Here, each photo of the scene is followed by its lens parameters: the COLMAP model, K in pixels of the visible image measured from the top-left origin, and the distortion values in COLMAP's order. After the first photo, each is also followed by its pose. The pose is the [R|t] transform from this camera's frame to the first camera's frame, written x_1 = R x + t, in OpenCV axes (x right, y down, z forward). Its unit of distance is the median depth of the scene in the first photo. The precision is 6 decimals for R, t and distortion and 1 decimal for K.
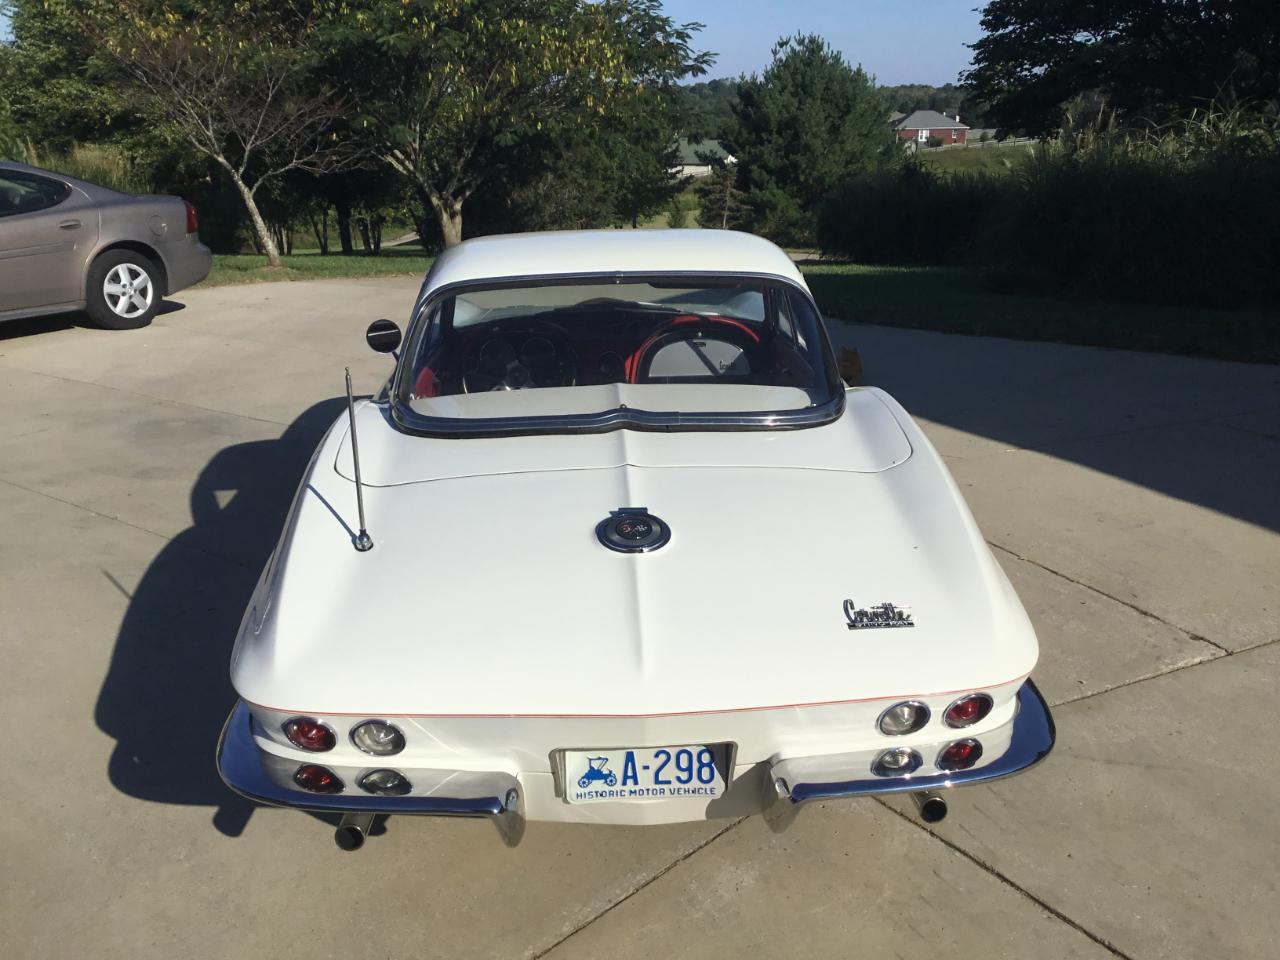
lens RADIAL K [[1109.8, 0, 643.9], [0, 1109.8, 428.6], [0, 0, 1]] dist [0.083174, -0.138412]
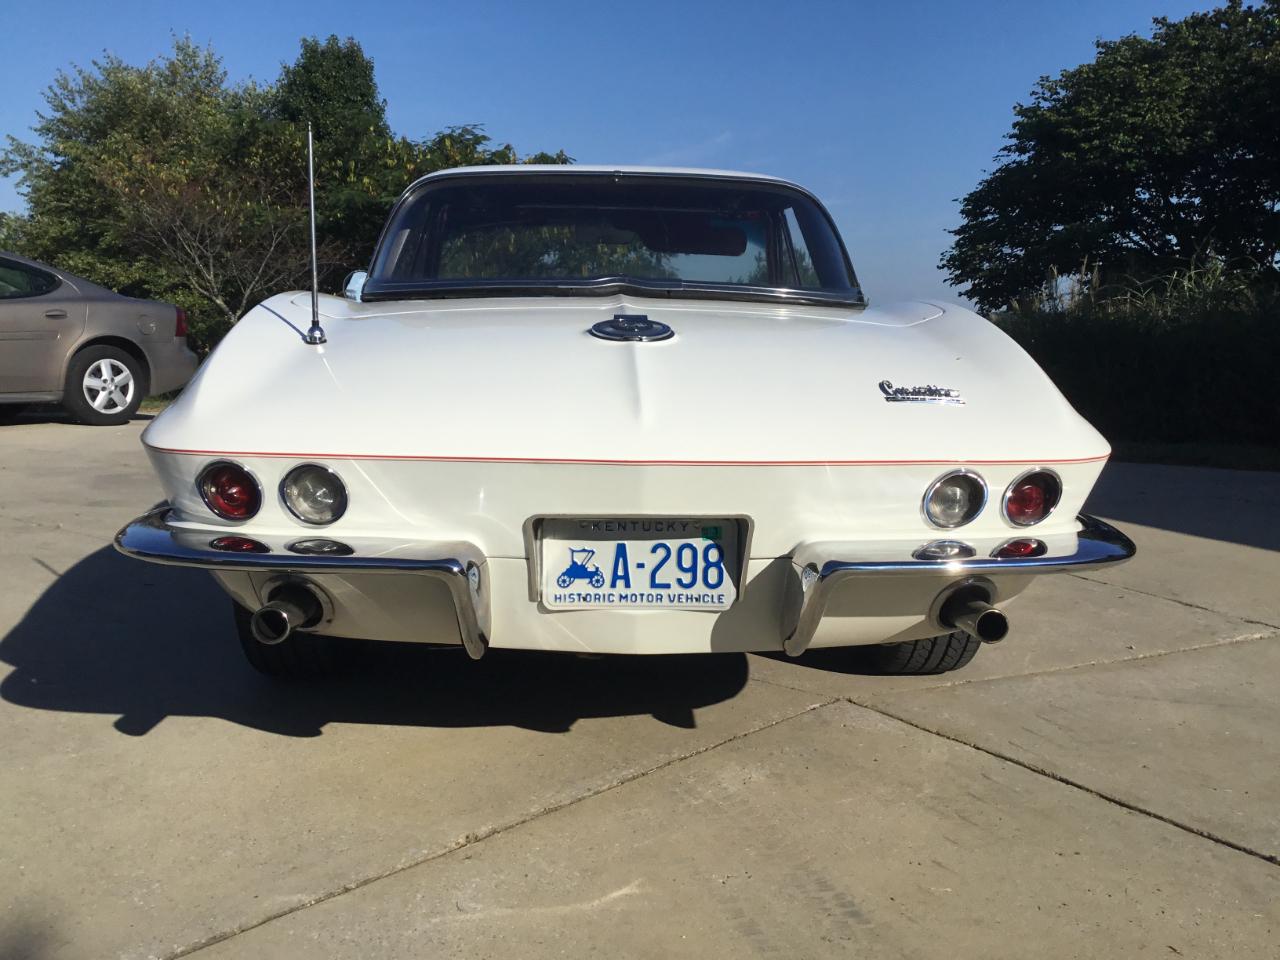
lens RADIAL K [[1109.8, 0, 643.9], [0, 1109.8, 428.6], [0, 0, 1]] dist [0.083174, -0.138412]
pose [[0.999602, 0.026418, 0.009901, -0.005694], [-0.024430, 0.986059, -0.164594, 0.306410], [-0.014111, 0.164287, 0.986312, 0.160209]]
